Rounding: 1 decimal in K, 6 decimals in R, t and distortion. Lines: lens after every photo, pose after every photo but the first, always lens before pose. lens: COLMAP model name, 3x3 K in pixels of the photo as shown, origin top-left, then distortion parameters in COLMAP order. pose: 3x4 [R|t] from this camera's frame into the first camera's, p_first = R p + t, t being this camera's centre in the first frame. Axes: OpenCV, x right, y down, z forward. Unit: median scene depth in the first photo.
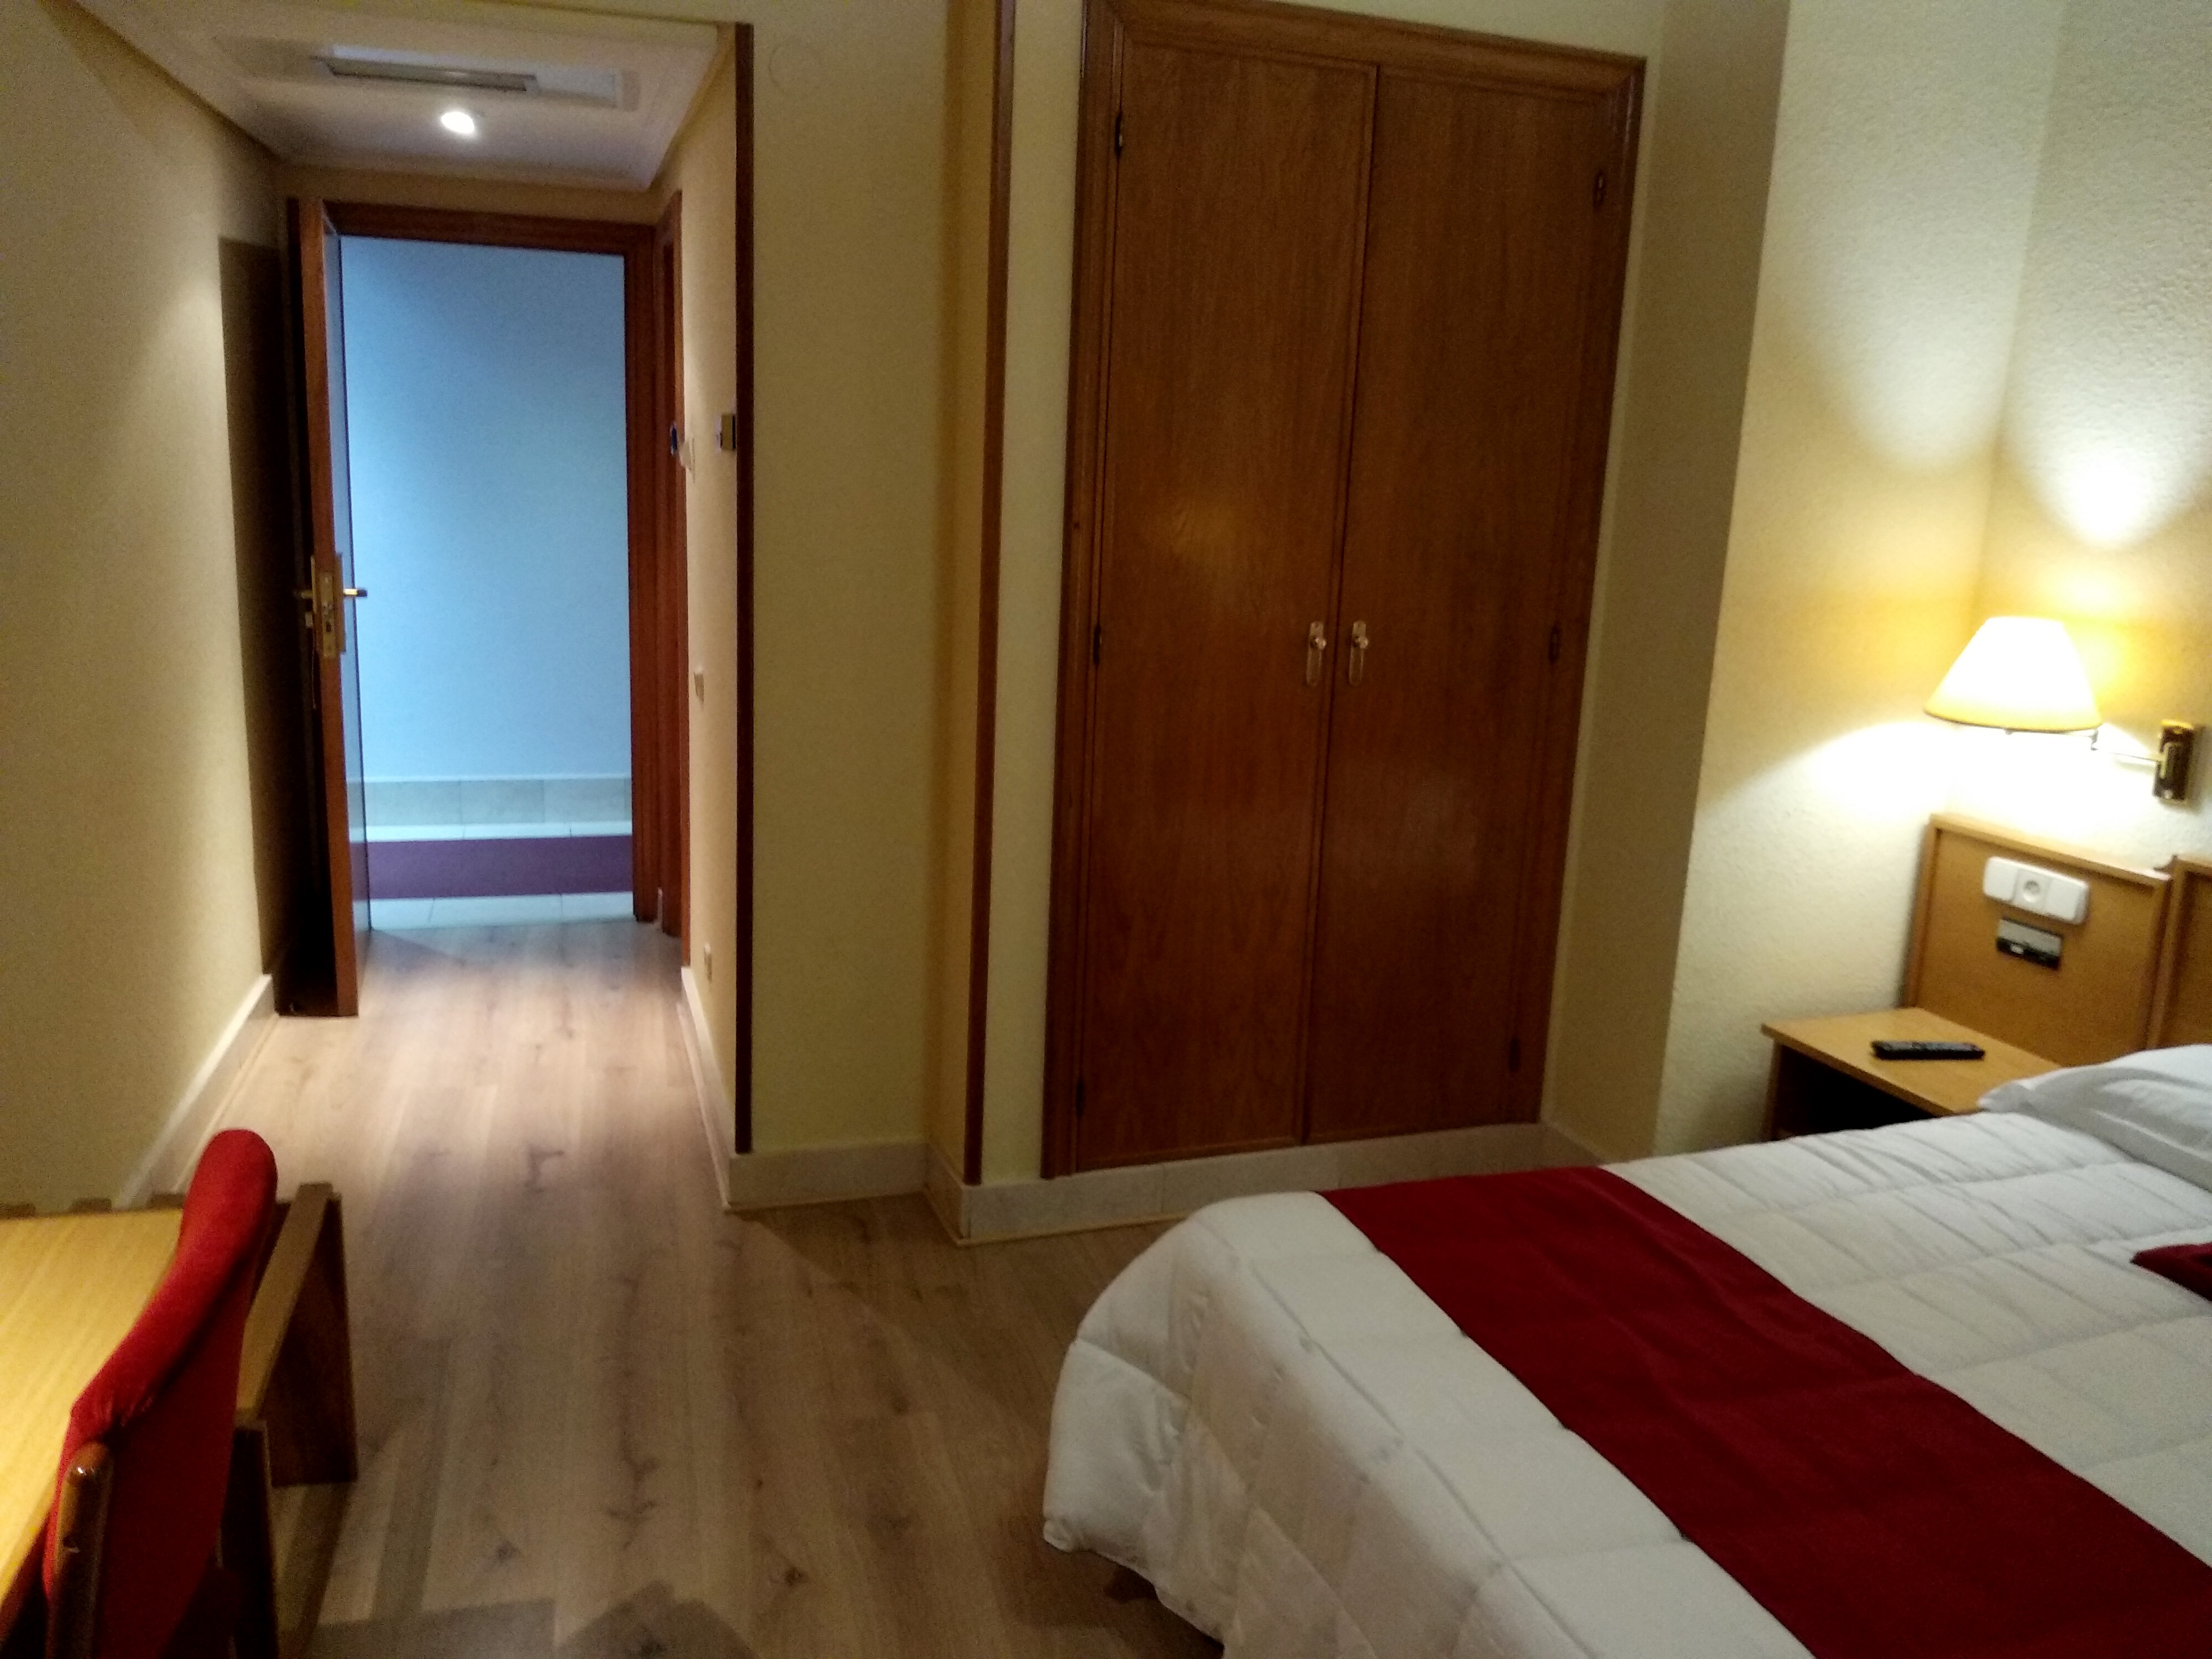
lens RADIAL K [[1709.6, 0, 1105.6], [0, 1709.6, 823.2], [0, 0, 1]] dist [-0.015954, -0.007577]
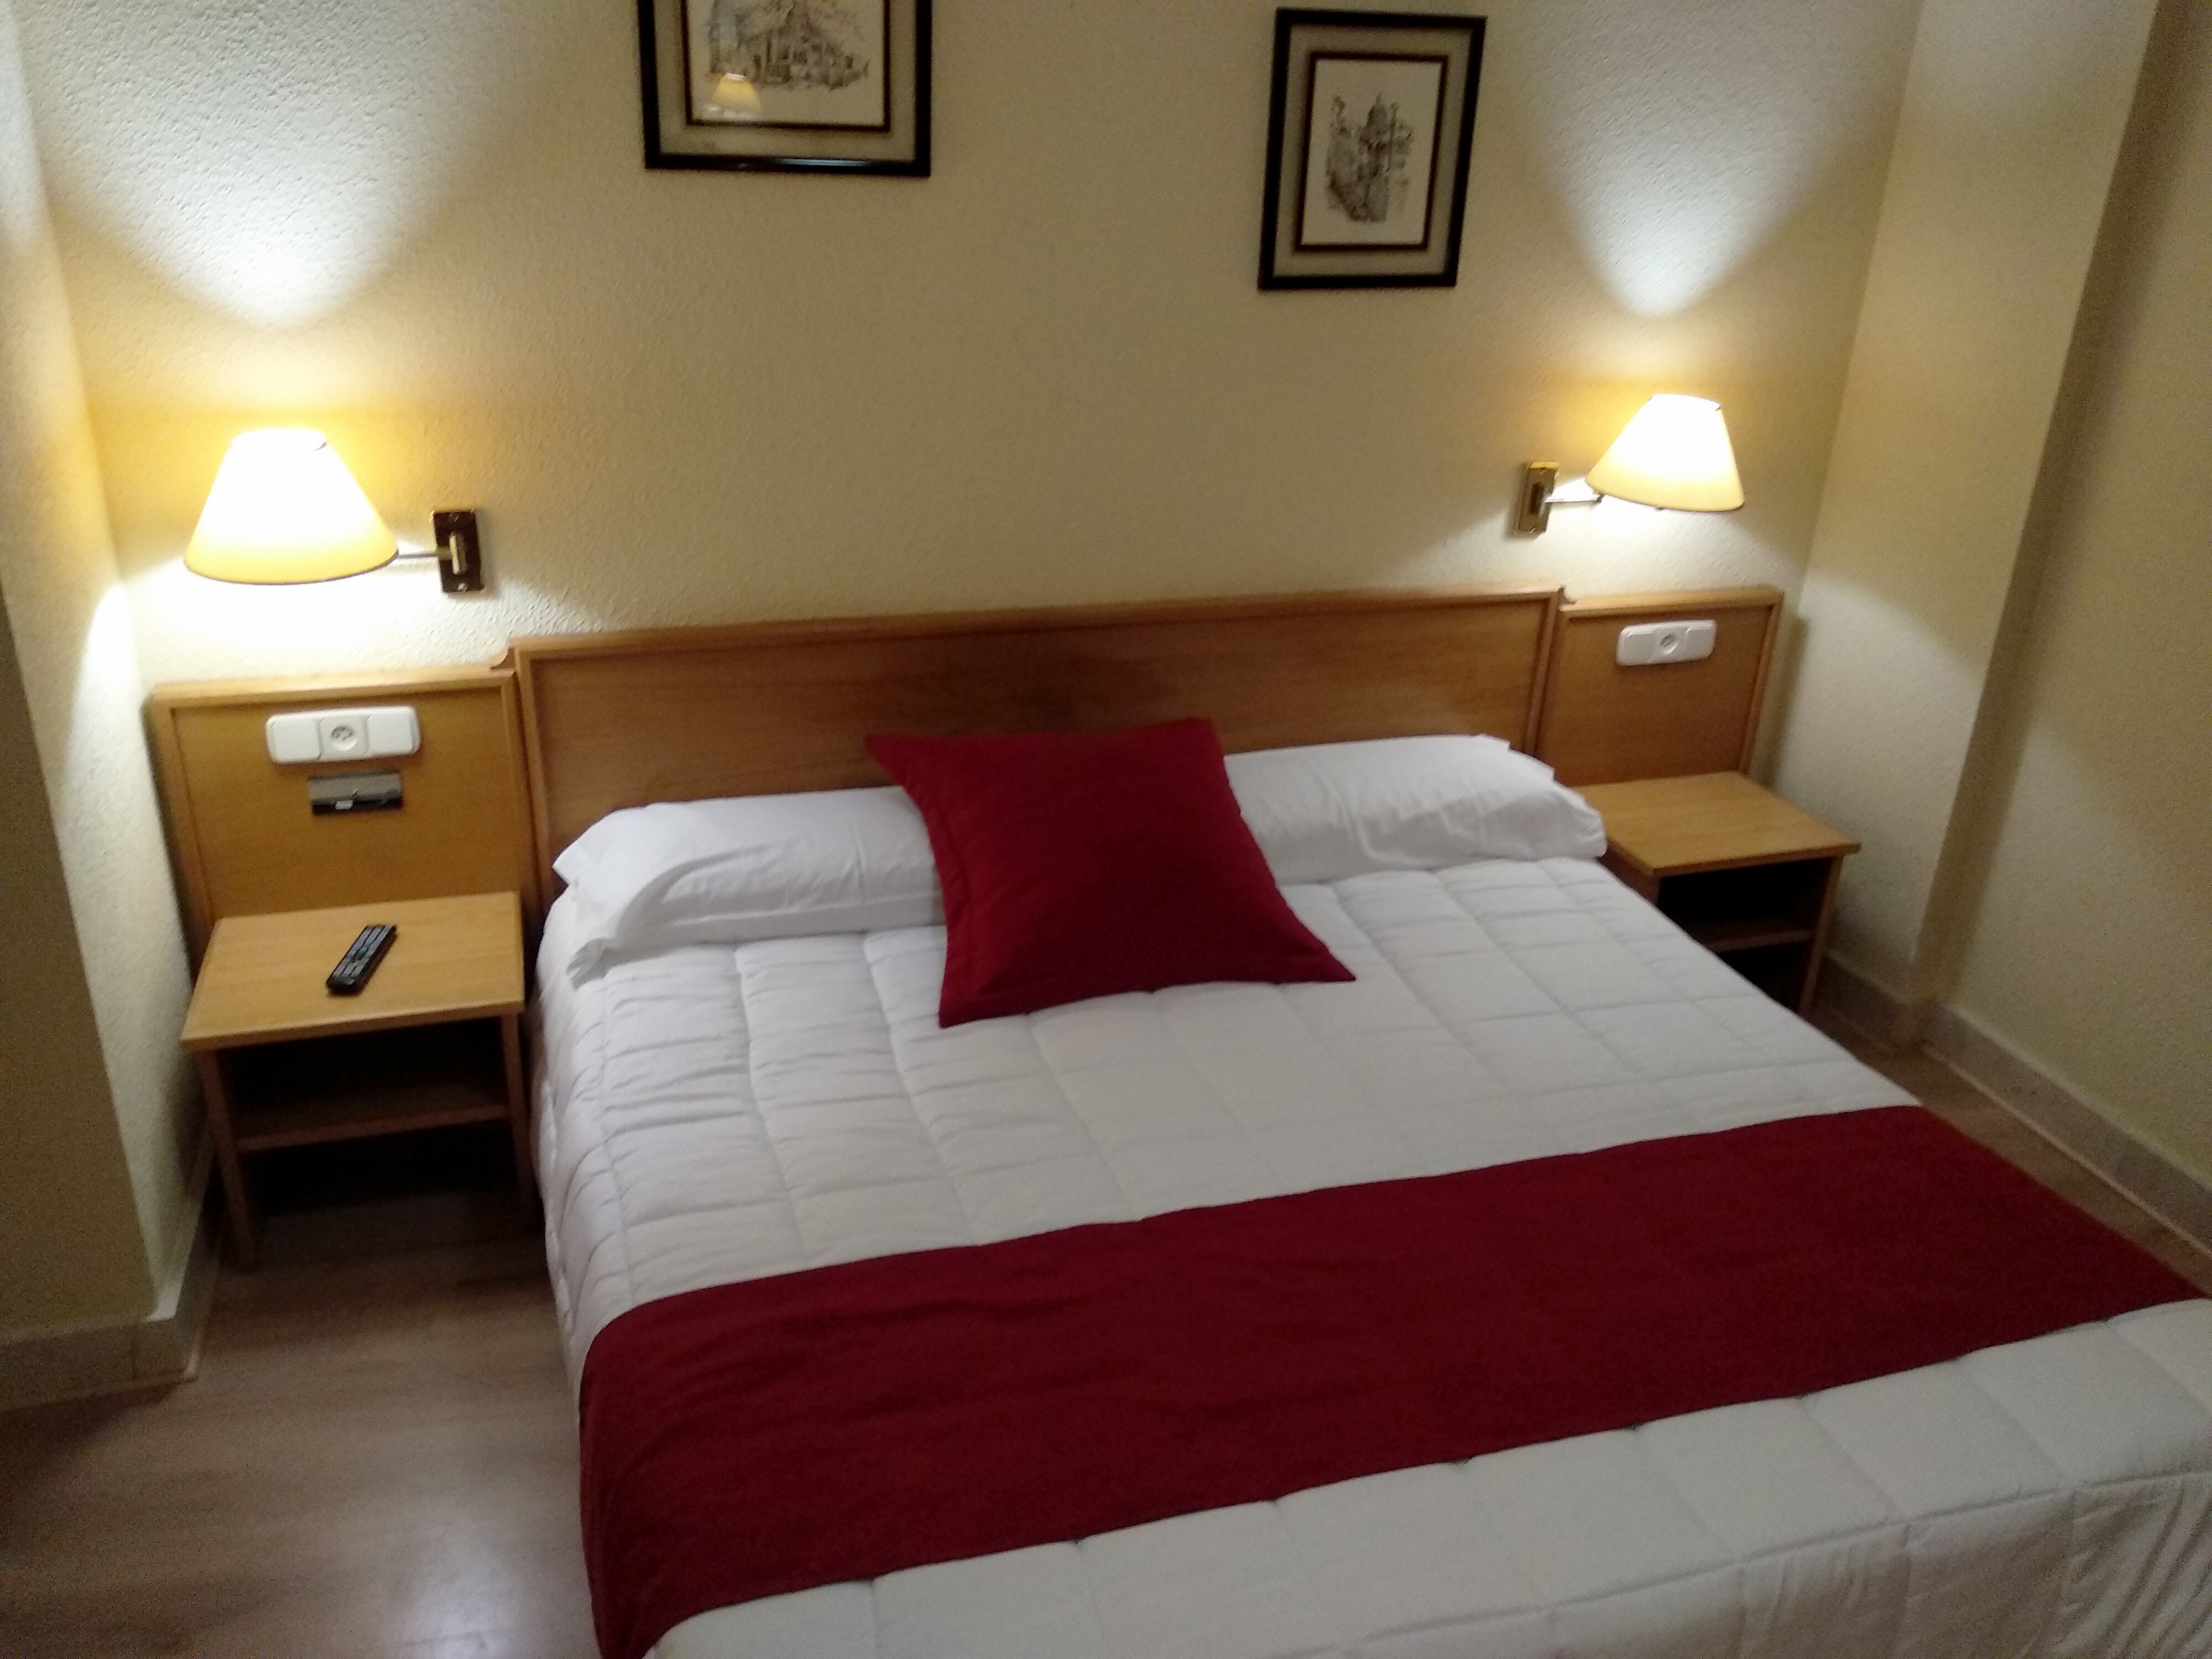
lens RADIAL K [[1709.6, 0, 1098.2], [0, 1709.6, 832.6], [0, 0, 1]] dist [-0.015954, -0.007577]
pose [[0.049589, -0.439964, 0.896645, -0.249672], [0.182375, 0.886645, 0.424971, -0.231973], [-0.981978, 0.142452, 0.124206, 0.567841]]
